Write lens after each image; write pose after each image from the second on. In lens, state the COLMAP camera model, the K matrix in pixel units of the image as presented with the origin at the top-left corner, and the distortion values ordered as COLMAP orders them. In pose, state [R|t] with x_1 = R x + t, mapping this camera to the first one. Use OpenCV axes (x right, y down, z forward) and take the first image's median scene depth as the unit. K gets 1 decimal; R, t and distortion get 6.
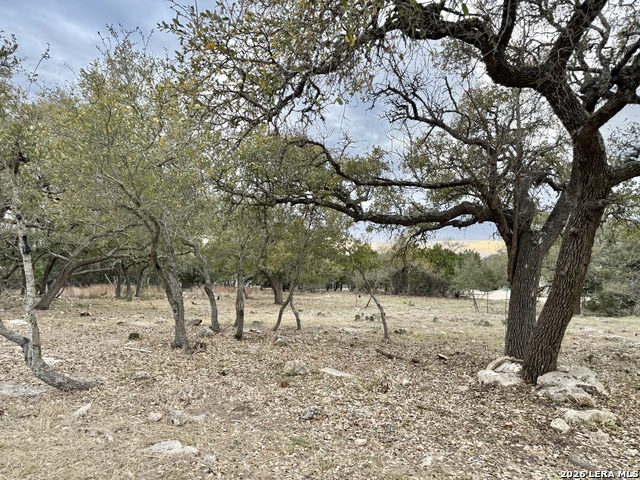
lens RADIAL K [[450.9, 0, 321.1], [0, 450.9, 240.9], [0, 0, 1]] dist [0.033265, -0.015682]
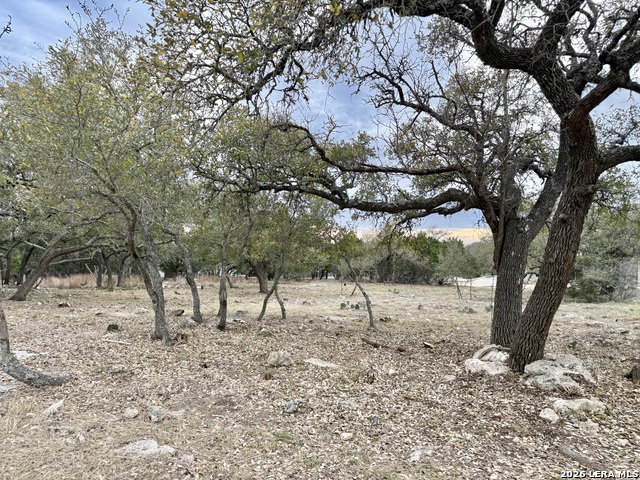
lens RADIAL K [[450.9, 0, 322.8], [0, 450.9, 238.6], [0, 0, 1]] dist [0.033265, -0.015682]
pose [[0.999340, -0.003437, 0.036163, 0.001504], [0.002692, 0.999784, 0.020630, 0.001328], [-0.036226, -0.020520, 0.999133, 0.023082]]
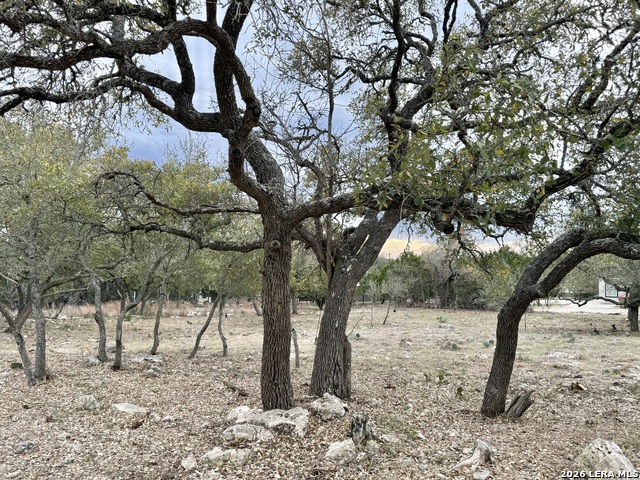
lens RADIAL K [[520.8, 0, 325.5], [0, 520.8, 224.5], [0, 0, 1]] dist [0.030886, -0.013481]
pose [[0.990897, -0.034198, -0.130209, 0.517400], [0.029346, 0.998808, -0.039001, -0.044082], [0.131388, 0.034825, 0.990719, -0.080574]]
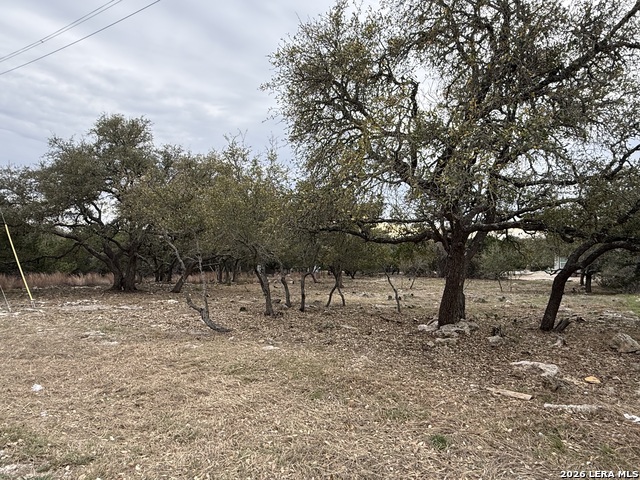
lens RADIAL K [[402.9, 0, 318.5], [0, 402.9, 240.8], [0, 0, 1]] dist [-0.008218, 0.003799]
pose [[0.986154, -0.028059, -0.163443, 0.157391], [0.032898, 0.999095, 0.026977, -0.099695], [0.162538, -0.031981, 0.986184, -0.558250]]
